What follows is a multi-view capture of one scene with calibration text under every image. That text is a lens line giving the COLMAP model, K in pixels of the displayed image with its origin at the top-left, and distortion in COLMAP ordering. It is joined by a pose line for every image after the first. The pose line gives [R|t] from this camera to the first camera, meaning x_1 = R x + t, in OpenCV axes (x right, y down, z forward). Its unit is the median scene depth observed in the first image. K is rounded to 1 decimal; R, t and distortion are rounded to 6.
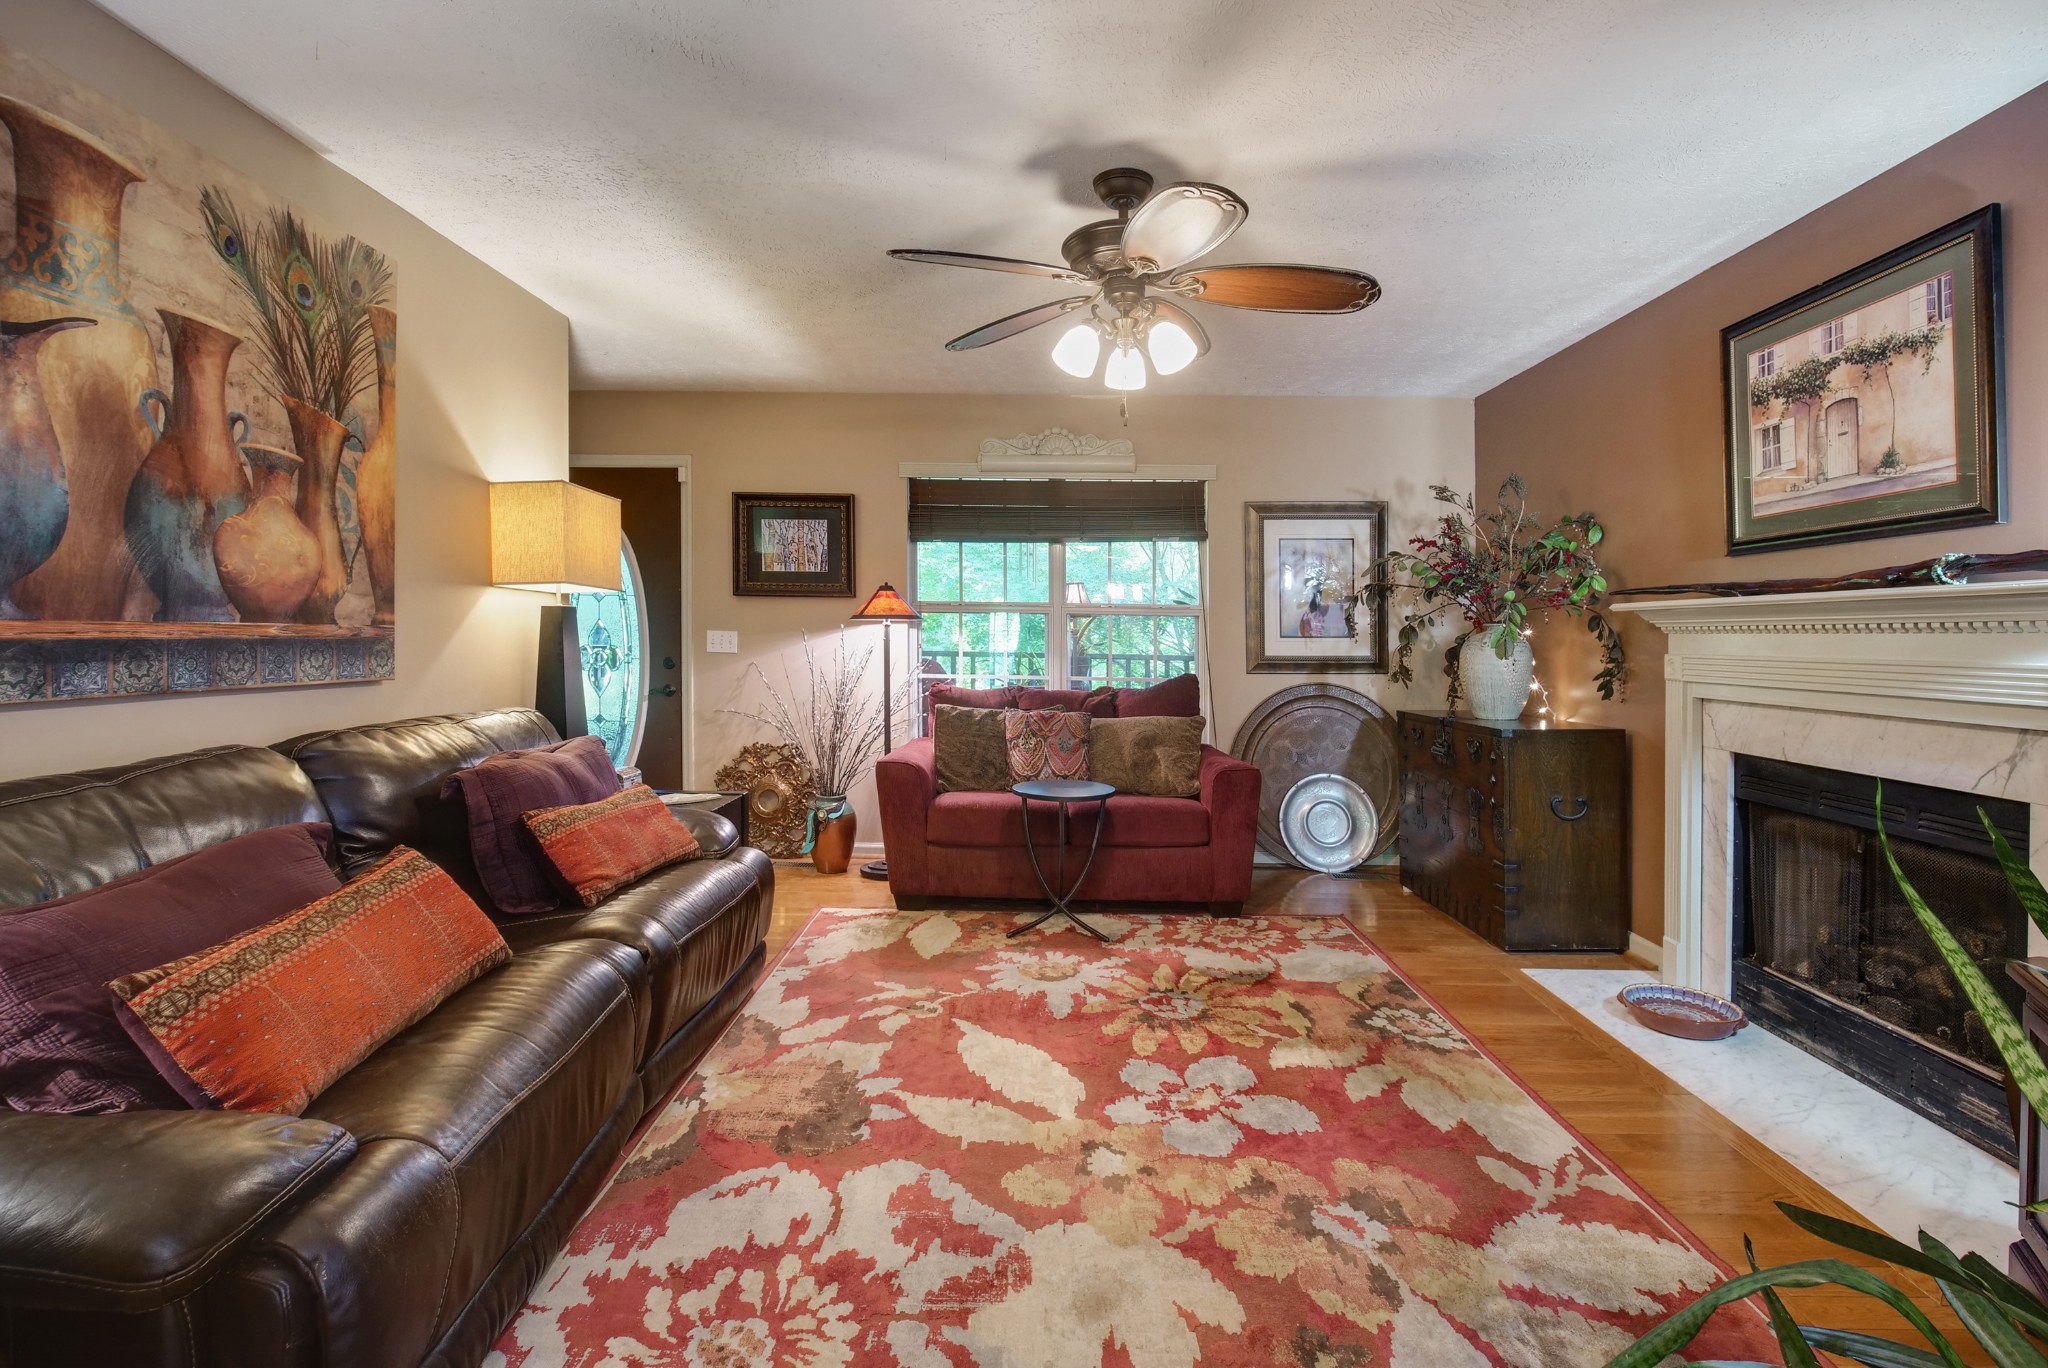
lens RADIAL K [[940.0, 0, 1023.2], [0, 940.0, 634.8], [0, 0, 1]] dist [-0.011713, -0.001414]
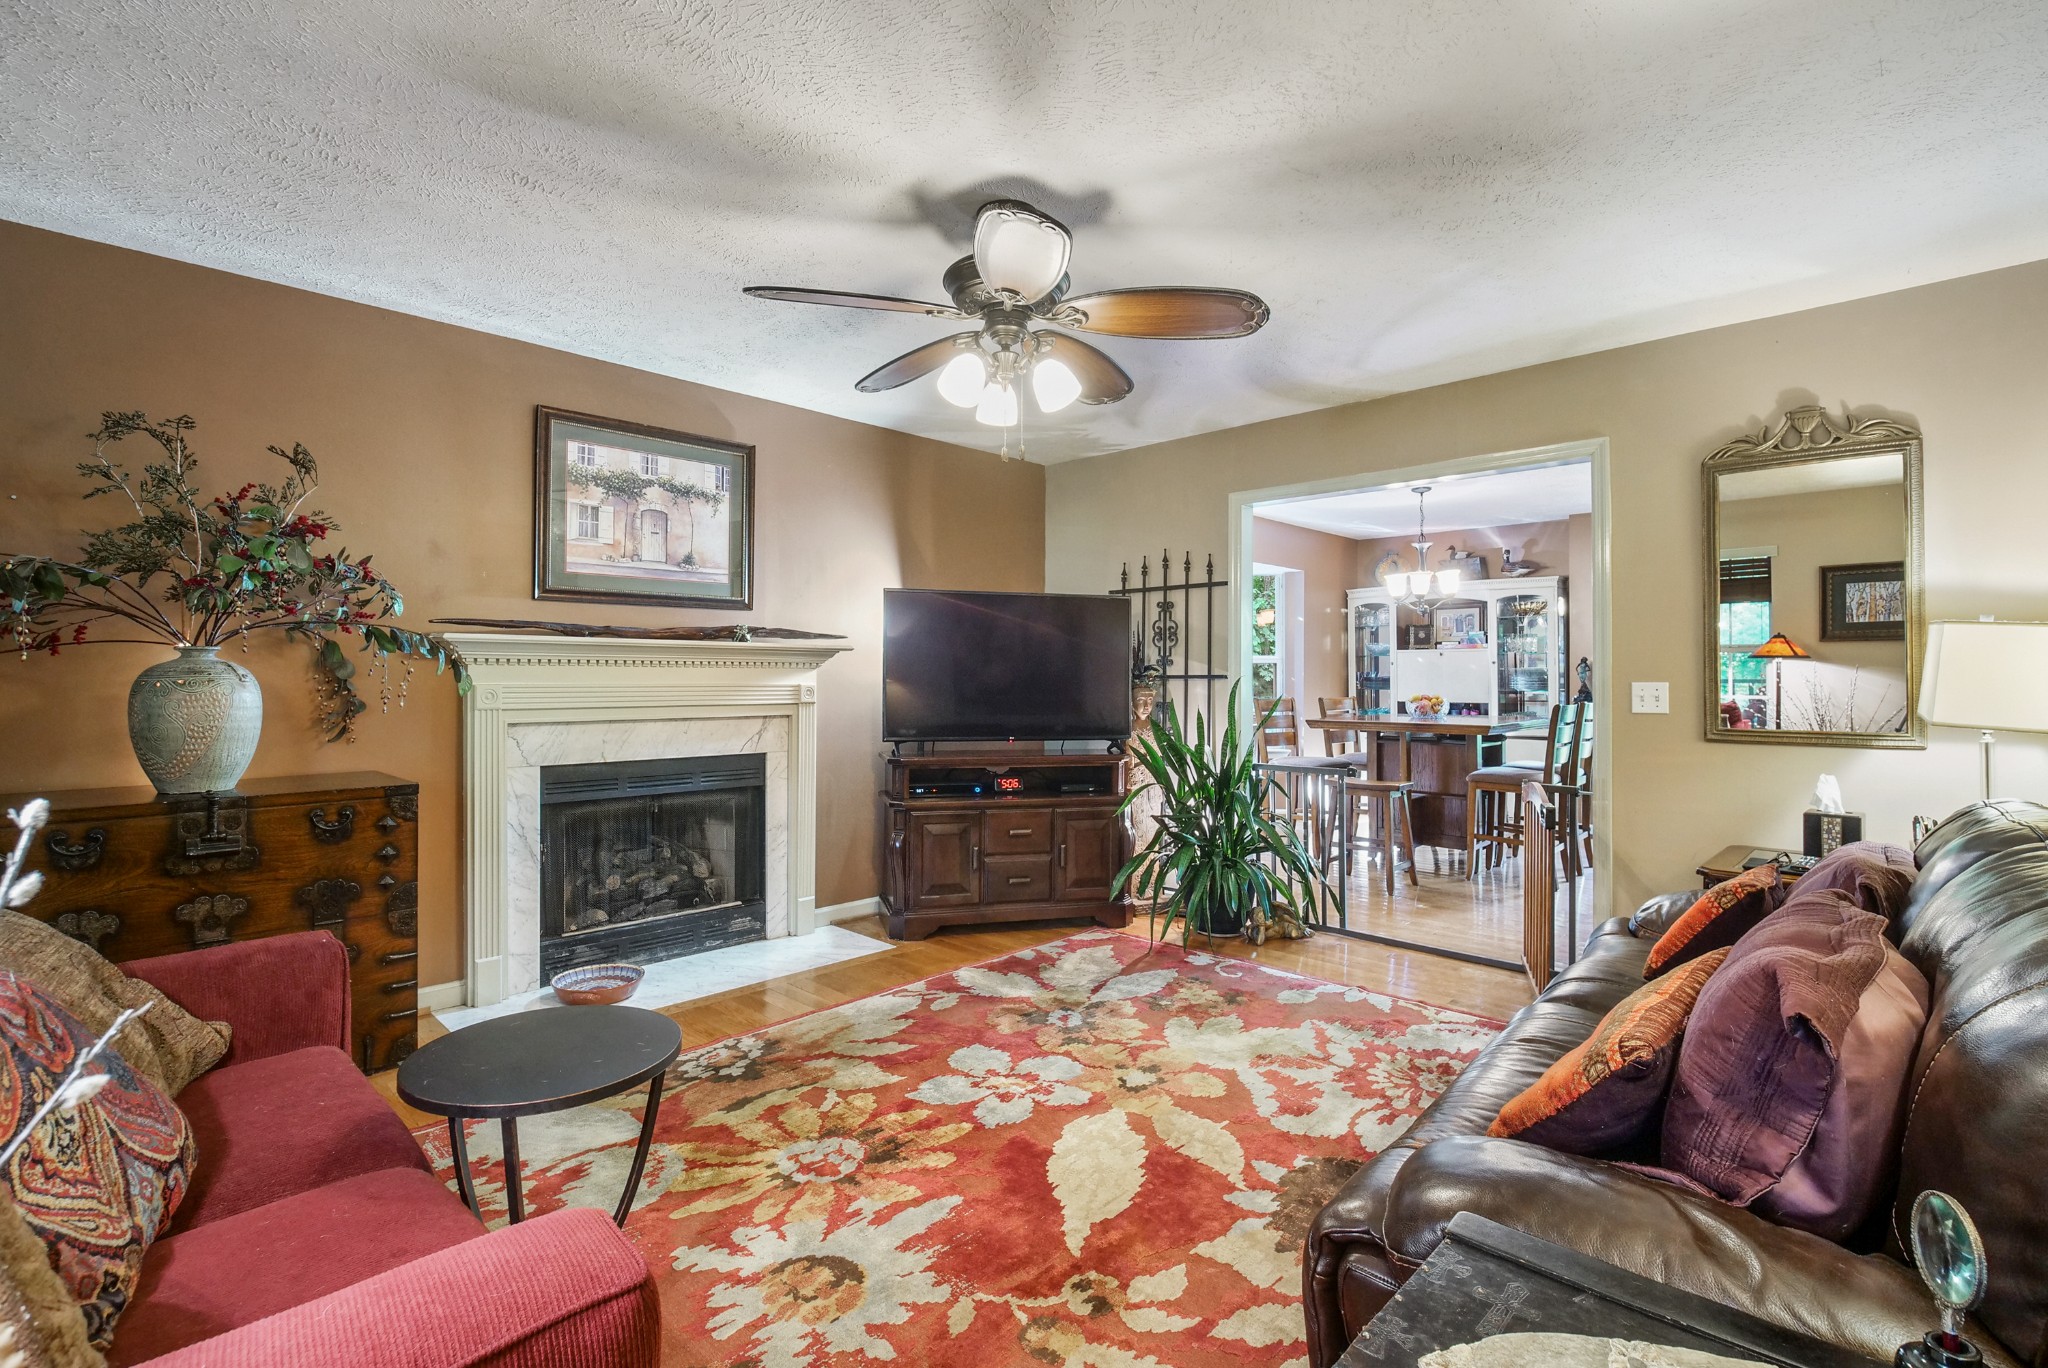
lens RADIAL K [[940.0, 0, 1003.8], [0, 940.0, 624.8], [0, 0, 1]] dist [-0.011713, -0.001414]
pose [[-0.725925, 0.023469, 0.687373, -0.557352], [-0.014073, 0.998702, -0.048961, -0.003239], [-0.687629, -0.045216, -0.724653, 1.703531]]
